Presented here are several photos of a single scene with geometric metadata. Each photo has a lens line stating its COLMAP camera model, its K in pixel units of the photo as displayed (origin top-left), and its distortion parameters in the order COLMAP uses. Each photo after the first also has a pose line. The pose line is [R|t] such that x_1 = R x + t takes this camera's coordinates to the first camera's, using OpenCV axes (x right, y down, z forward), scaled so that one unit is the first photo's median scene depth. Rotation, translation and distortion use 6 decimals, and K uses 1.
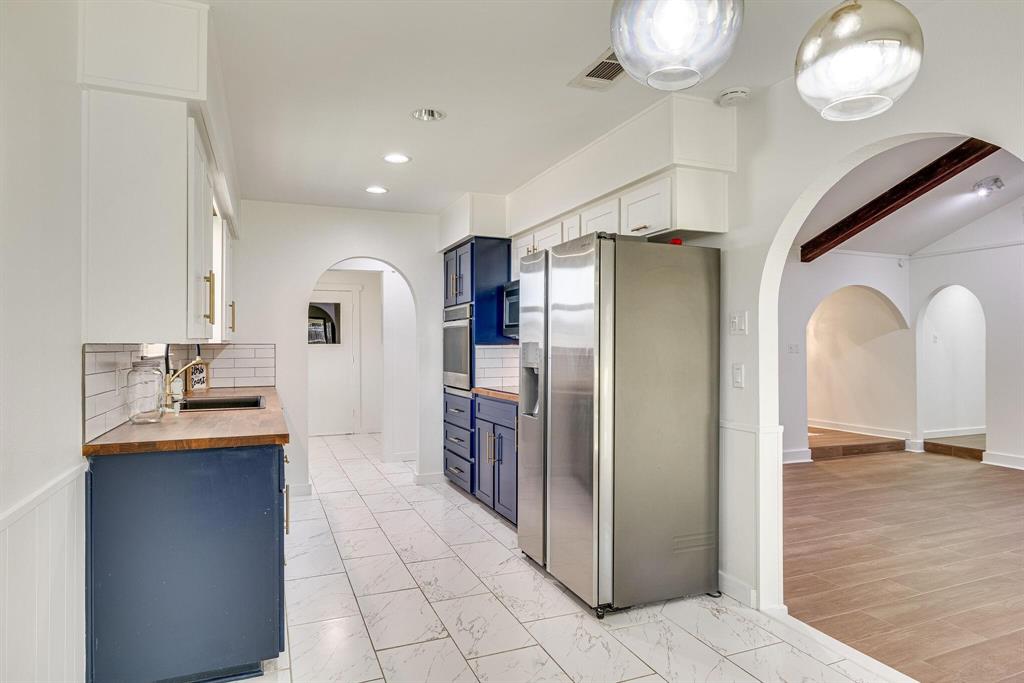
lens RADIAL K [[606.3, 0, 509.0], [0, 606.3, 341.4], [0, 0, 1]] dist [-0.009993, -0.001575]
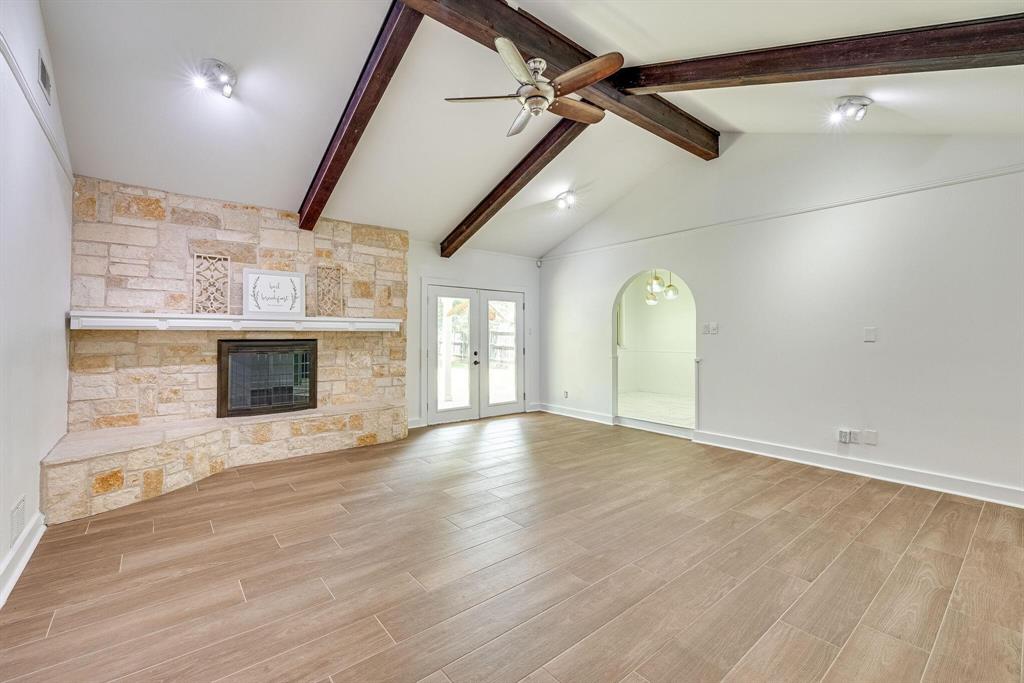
lens RADIAL K [[431.6, 0, 512.6], [0, 431.6, 332.6], [0, 0, 1]] dist [-0.001869, -0.001094]
pose [[-0.954517, -0.007194, -0.298068, 1.171909], [-0.003625, 0.999915, -0.012524, 0.040099], [0.298133, -0.010874, -0.954462, 1.704730]]
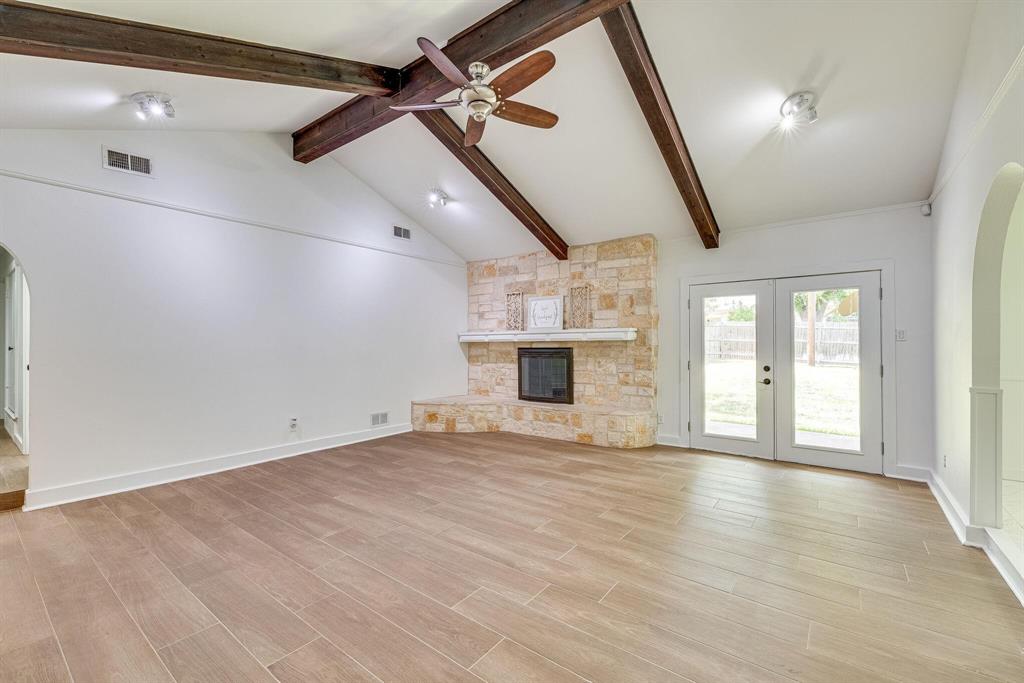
lens RADIAL K [[431.6, 0, 518.0], [0, 431.6, 346.0], [0, 0, 1]] dist [-0.001869, -0.001094]
pose [[-0.515564, -0.003233, 0.856845, 0.215447], [-0.005077, 0.999987, 0.000718, 0.039395], [-0.856836, -0.003980, -0.515574, 1.319399]]
